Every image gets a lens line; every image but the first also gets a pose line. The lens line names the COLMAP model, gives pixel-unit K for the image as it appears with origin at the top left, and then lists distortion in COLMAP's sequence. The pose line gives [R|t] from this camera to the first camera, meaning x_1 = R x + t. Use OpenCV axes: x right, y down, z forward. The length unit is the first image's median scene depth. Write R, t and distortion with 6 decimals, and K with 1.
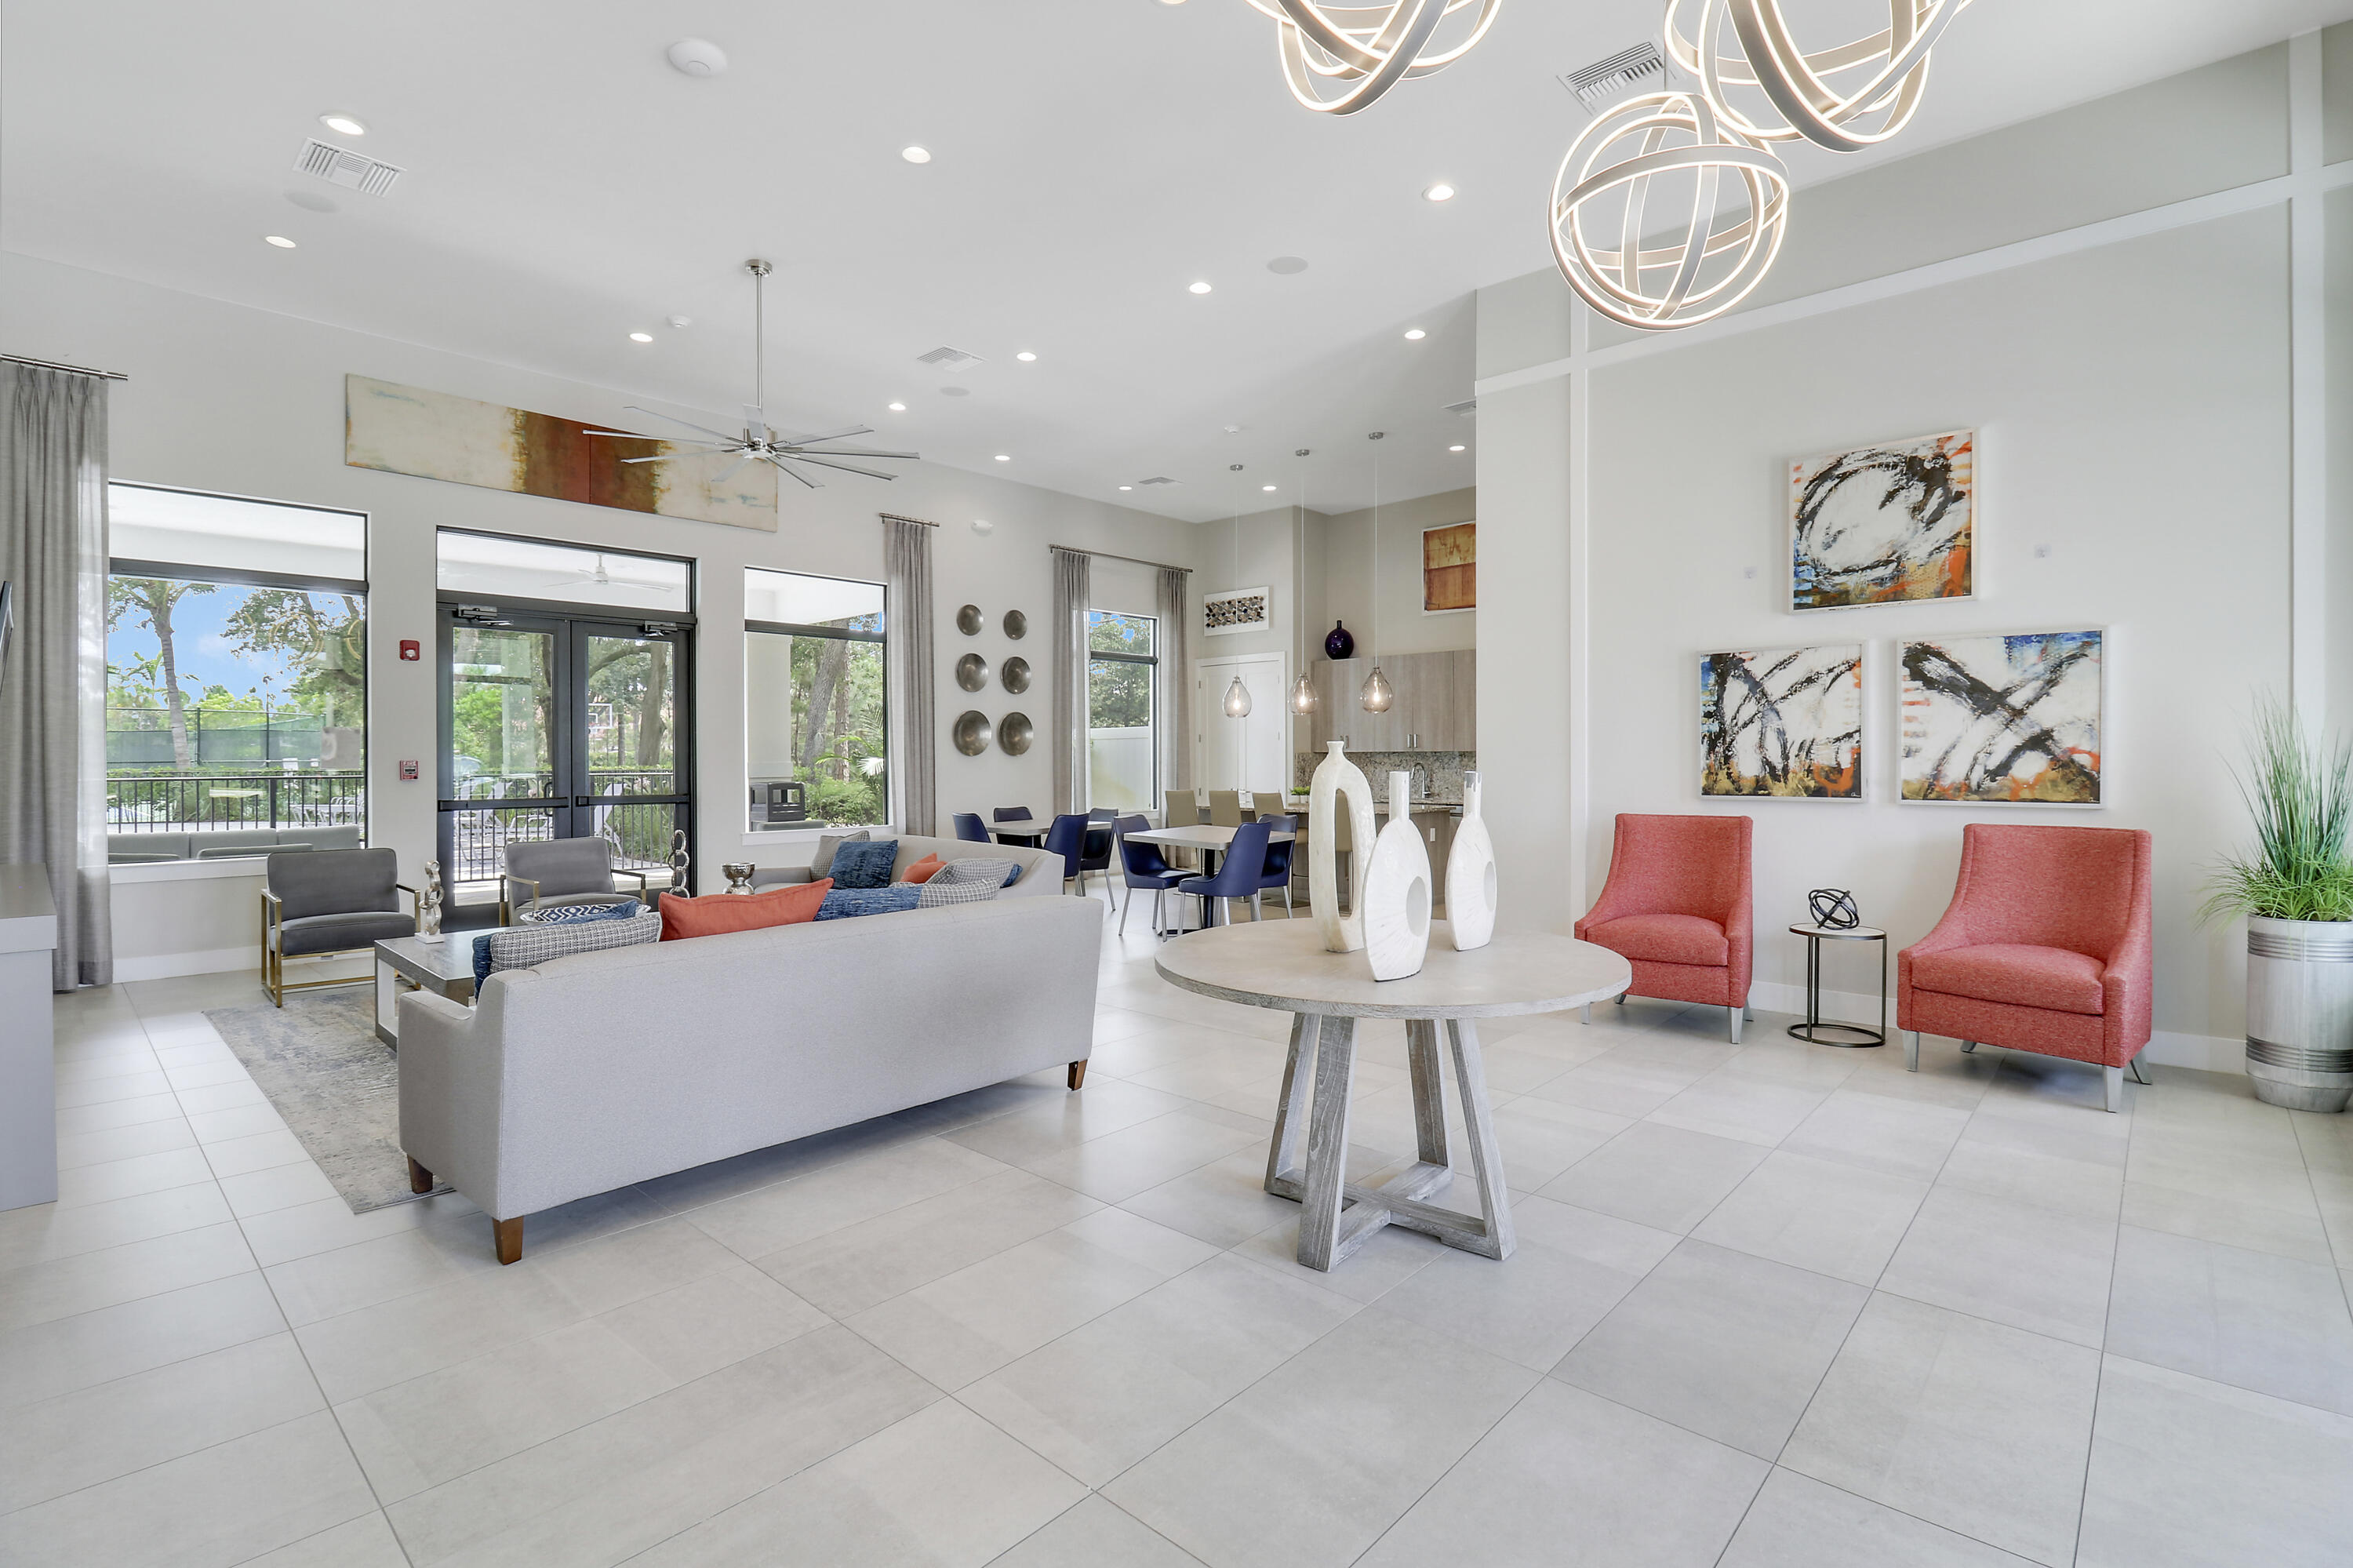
lens RADIAL K [[1102.7, 0, 1180.6], [0, 1102.7, 770.0], [0, 0, 1]] dist [-0.000236, -0.012823]
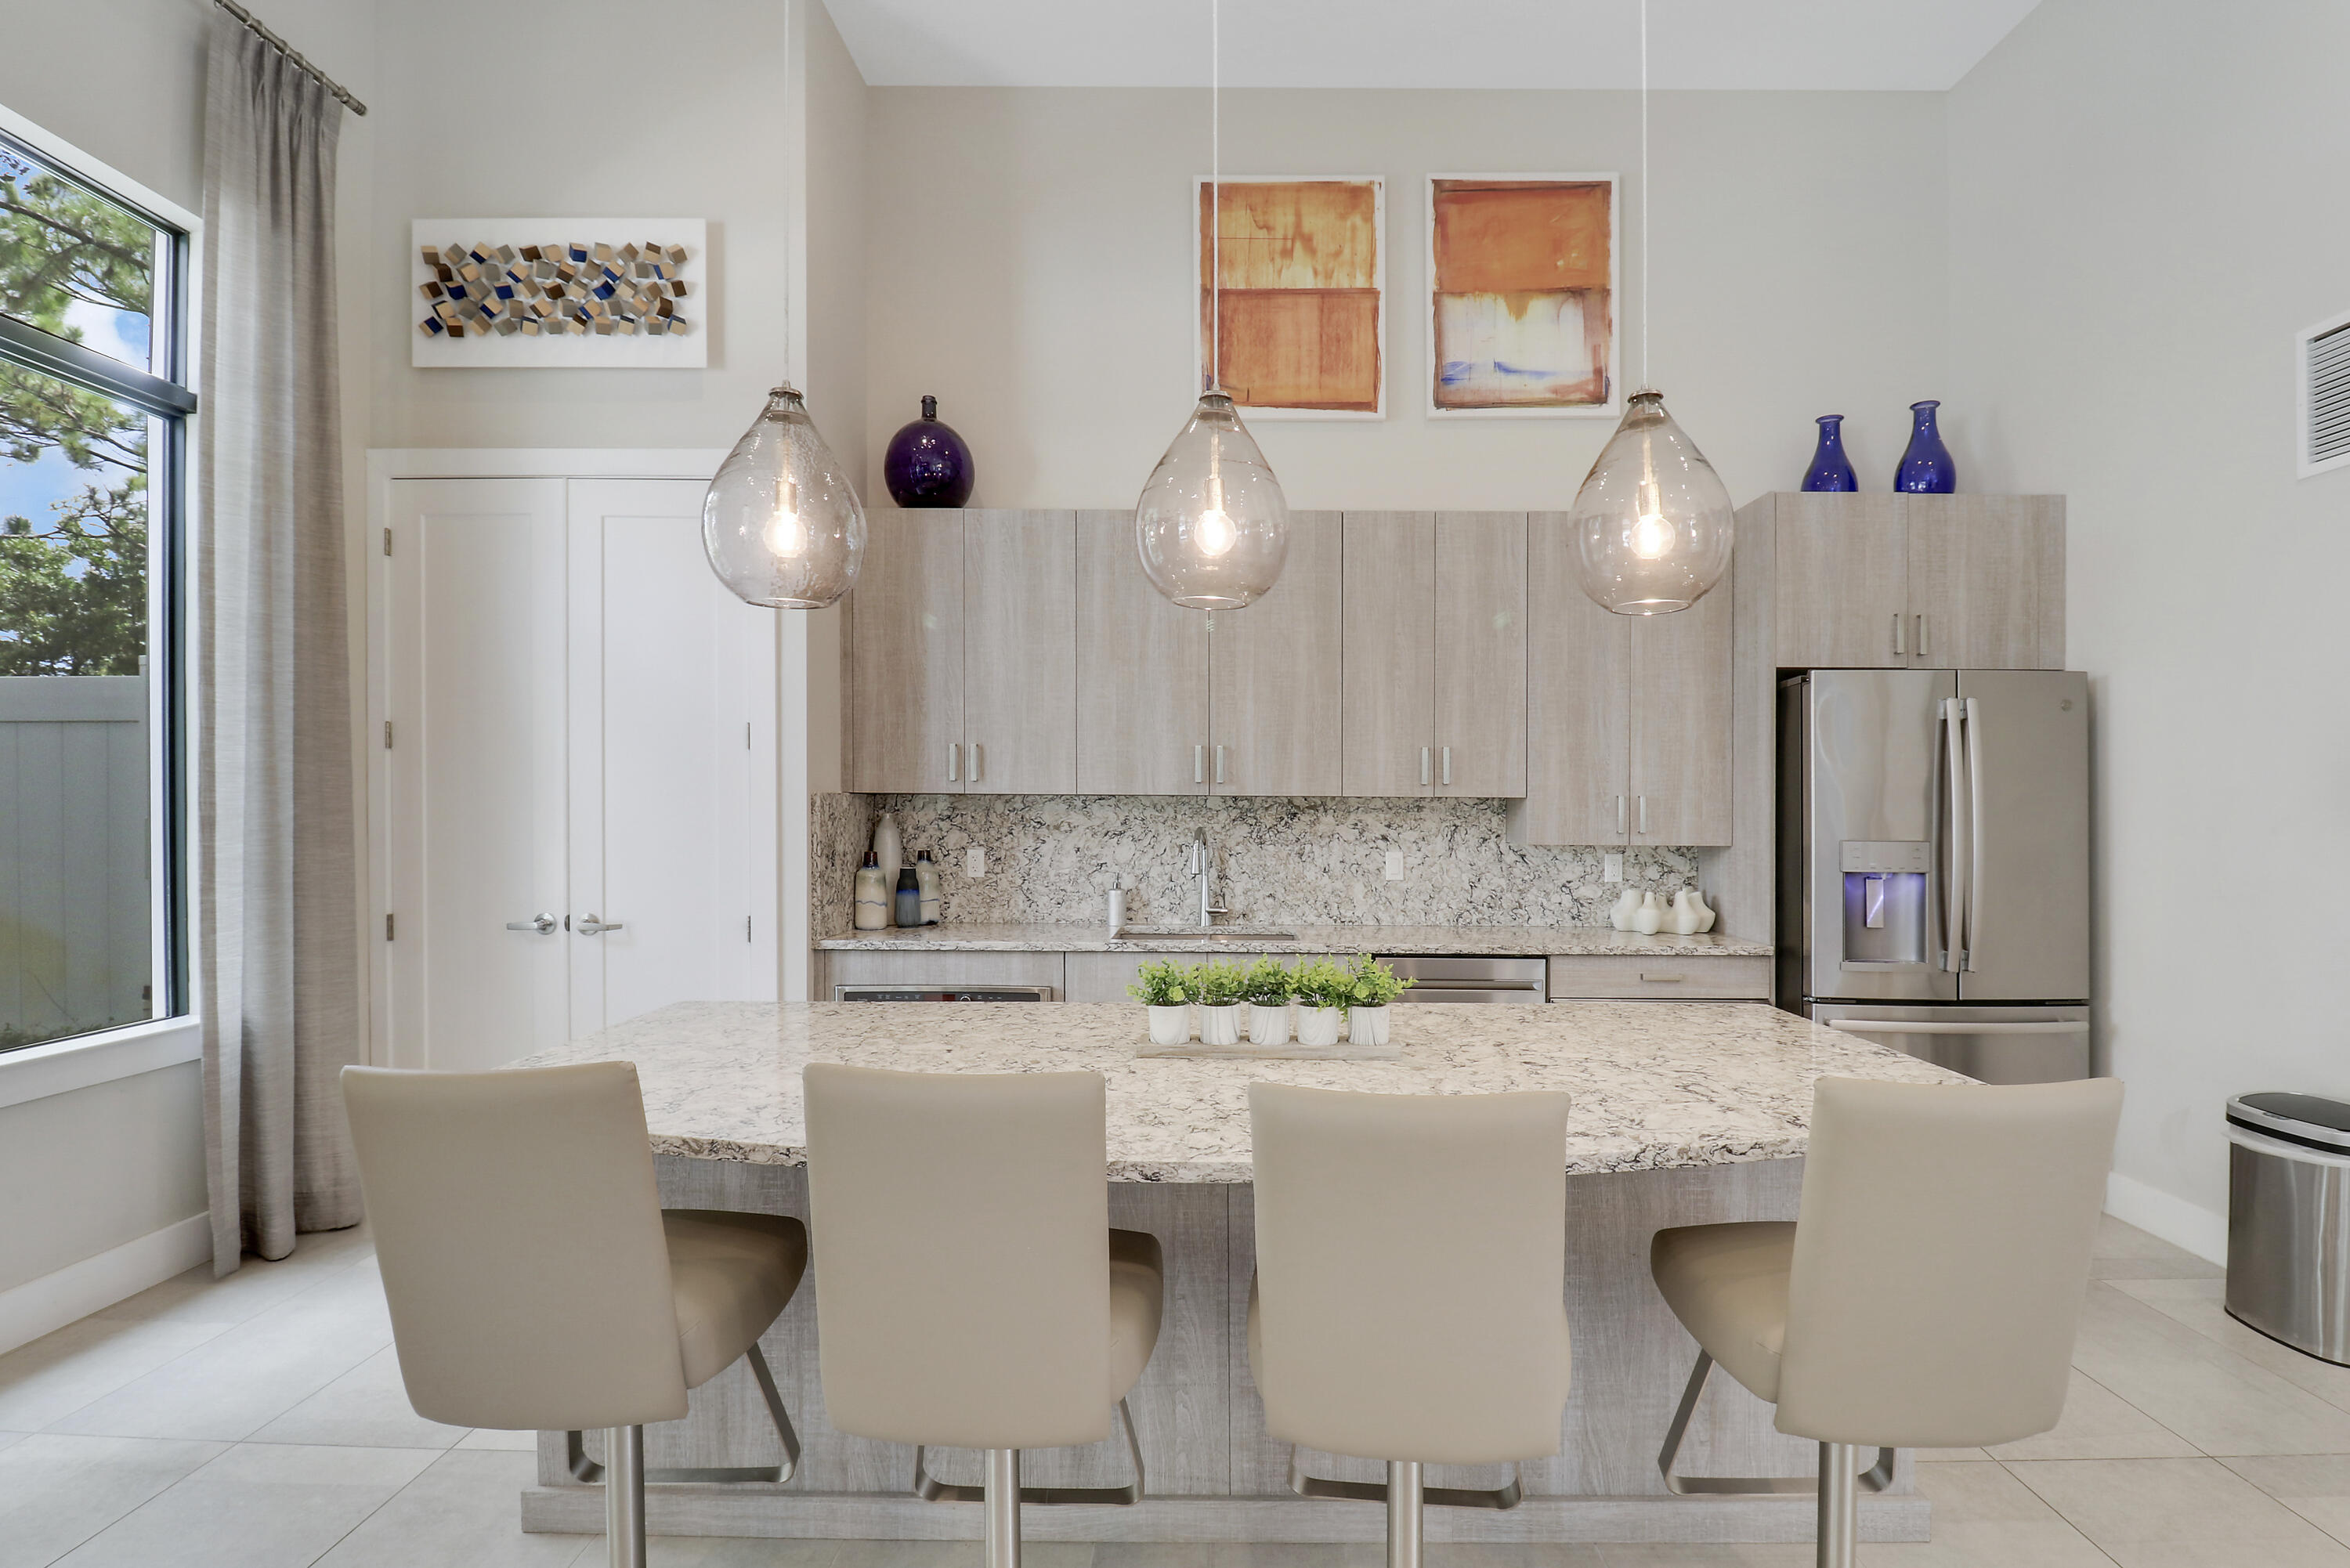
lens RADIAL K [[1097.4, 0, 1179.7], [0, 1097.4, 834.4], [0, 0, 1]] dist [-0.000833, -0.000111]
pose [[0.740899, 0.006263, 0.671587, -0.022051], [-0.006849, 0.999975, -0.001769, -0.003260], [-0.671582, -0.003289, 0.740923, 0.703181]]
